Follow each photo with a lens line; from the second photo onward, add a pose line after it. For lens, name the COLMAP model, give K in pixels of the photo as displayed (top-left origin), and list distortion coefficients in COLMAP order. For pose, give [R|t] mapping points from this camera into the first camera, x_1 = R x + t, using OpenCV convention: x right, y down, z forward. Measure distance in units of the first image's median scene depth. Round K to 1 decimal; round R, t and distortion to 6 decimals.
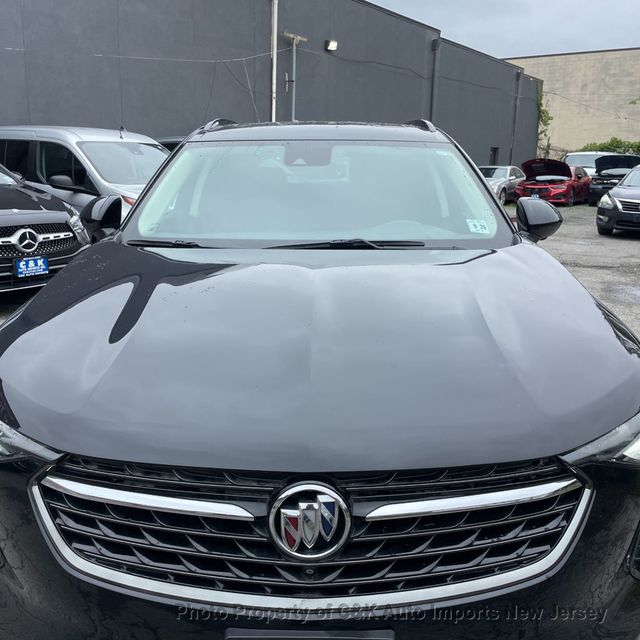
lens RADIAL K [[653.6, 0, 316.6], [0, 653.6, 316.7], [0, 0, 1]] dist [0.022650, 0.000000]
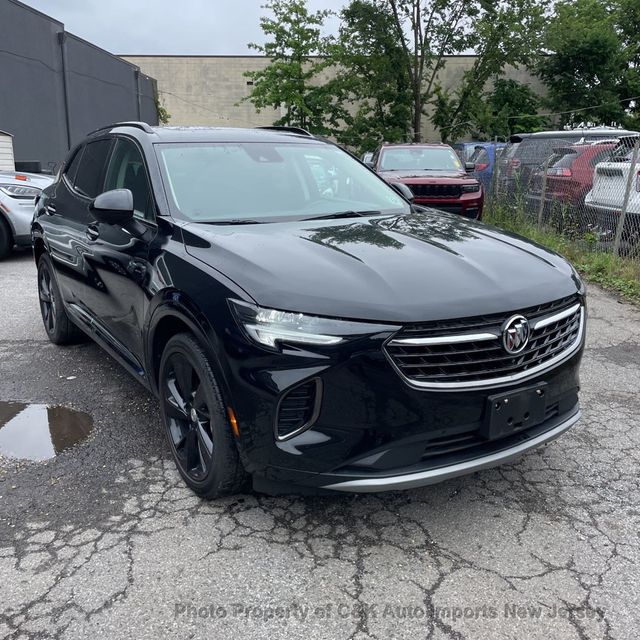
lens RADIAL K [[653.6, 0, 316.6], [0, 653.6, 315.8], [0, 0, 1]] dist [0.022650, 0.000000]
pose [[0.828350, -0.137246, 0.543138, -0.624724], [0.133845, 0.989933, 0.046018, 0.028487], [-0.543986, 0.034577, 0.838381, -0.147630]]
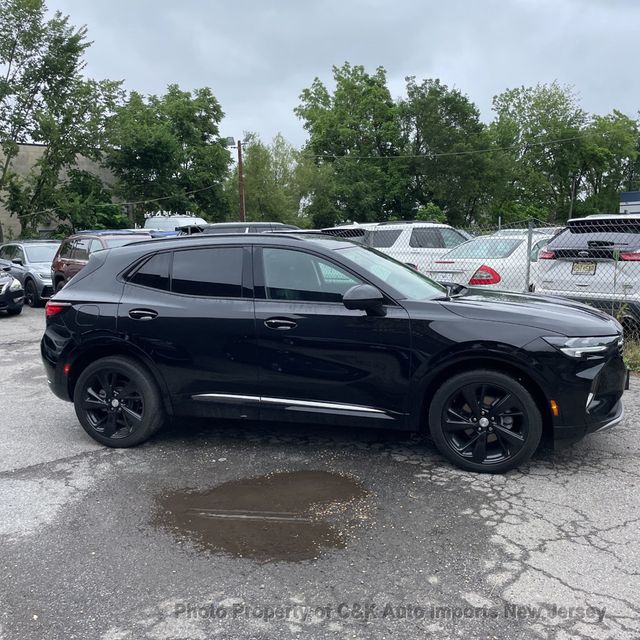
lens RADIAL K [[653.6, 0, 320.0], [0, 653.6, 324.2], [0, 0, 1]] dist [0.022650, 0.000000]
pose [[0.249230, -0.145263, 0.957488, -1.689891], [0.248992, 0.965062, 0.081600, -0.219588], [-0.935888, 0.218070, 0.276692, 0.613104]]
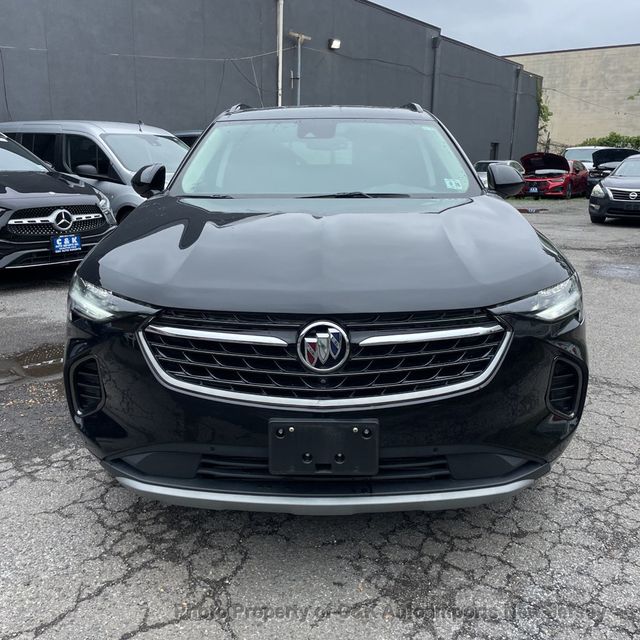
lens RADIAL K [[653.6, 0, 314.1], [0, 653.6, 317.4], [0, 0, 1]] dist [0.022650, 0.000000]
pose [[0.999940, -0.003833, -0.010292, -0.006098], [0.003849, 0.999991, 0.001551, 0.091641], [0.010286, -0.001591, 0.999946, -0.205195]]
